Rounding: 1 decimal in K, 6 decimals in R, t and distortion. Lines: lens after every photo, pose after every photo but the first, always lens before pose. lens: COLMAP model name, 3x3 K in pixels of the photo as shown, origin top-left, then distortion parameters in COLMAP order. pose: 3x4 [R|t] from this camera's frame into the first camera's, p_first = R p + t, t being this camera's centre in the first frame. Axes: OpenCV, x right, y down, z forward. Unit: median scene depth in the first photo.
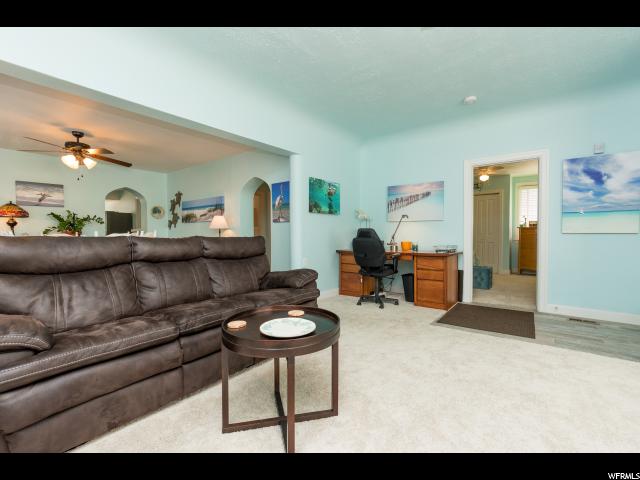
lens RADIAL K [[293.0, 0, 320.0], [0, 293.0, 244.0], [0, 0, 1]] dist [-0.000619, 0.000730]
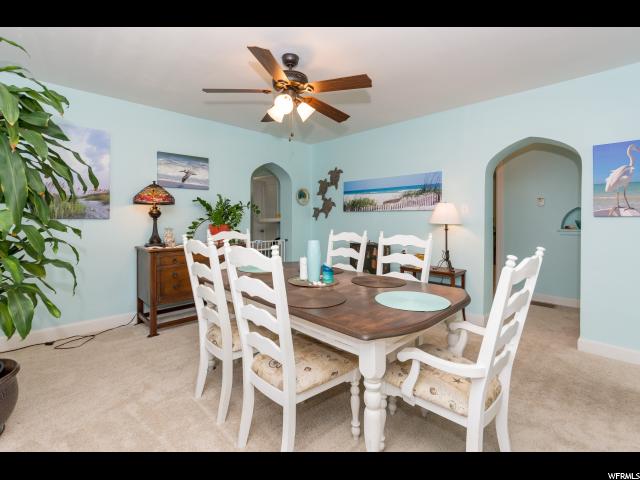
lens RADIAL K [[293.0, 0, 317.4], [0, 293.0, 235.5], [0, 0, 1]] dist [-0.000619, 0.000730]
pose [[0.991607, 0.017381, -0.128112, -0.601001], [-0.013909, 0.999513, 0.027943, -0.045115], [0.128535, -0.025926, 0.991366, 0.380447]]
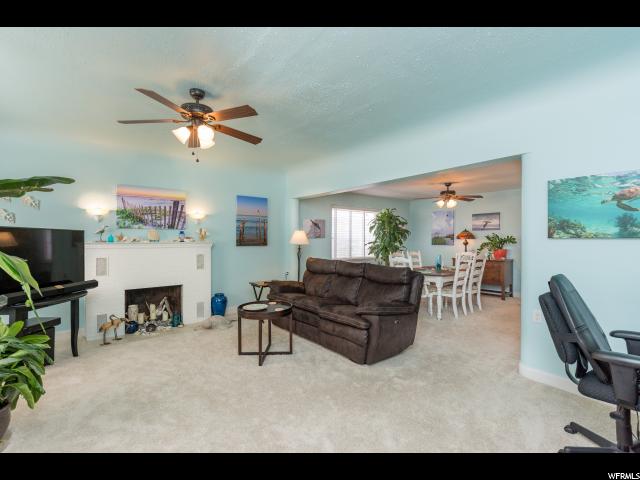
lens RADIAL K [[293.0, 0, 316.9], [0, 293.0, 240.9], [0, 0, 1]] dist [-0.000619, 0.000730]
pose [[-0.234266, 0.013263, -0.972082, 0.622279], [-0.032586, 0.999238, 0.021487, -0.091246], [0.971626, 0.036709, -0.233655, 0.614577]]
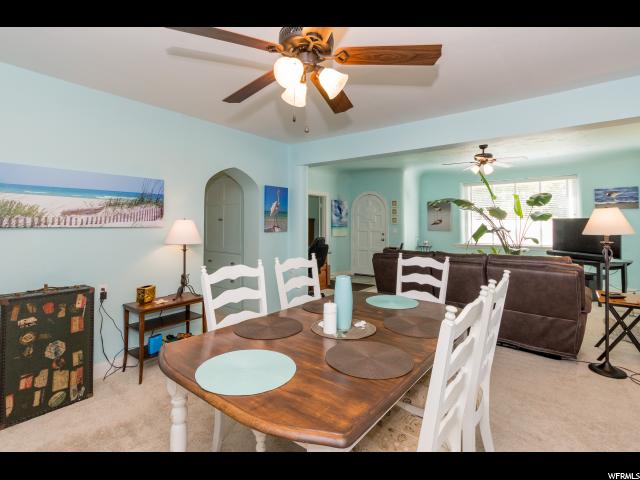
lens RADIAL K [[319.8, 0, 320.2], [0, 319.8, 216.6], [0, 0, 1]] dist [-0.001853, -0.000376]
pose [[0.008179, 0.028965, 0.999547, -1.049085], [0.030857, 0.999097, -0.029204, -0.086314], [-0.999490, 0.031082, 0.007278, 0.835821]]
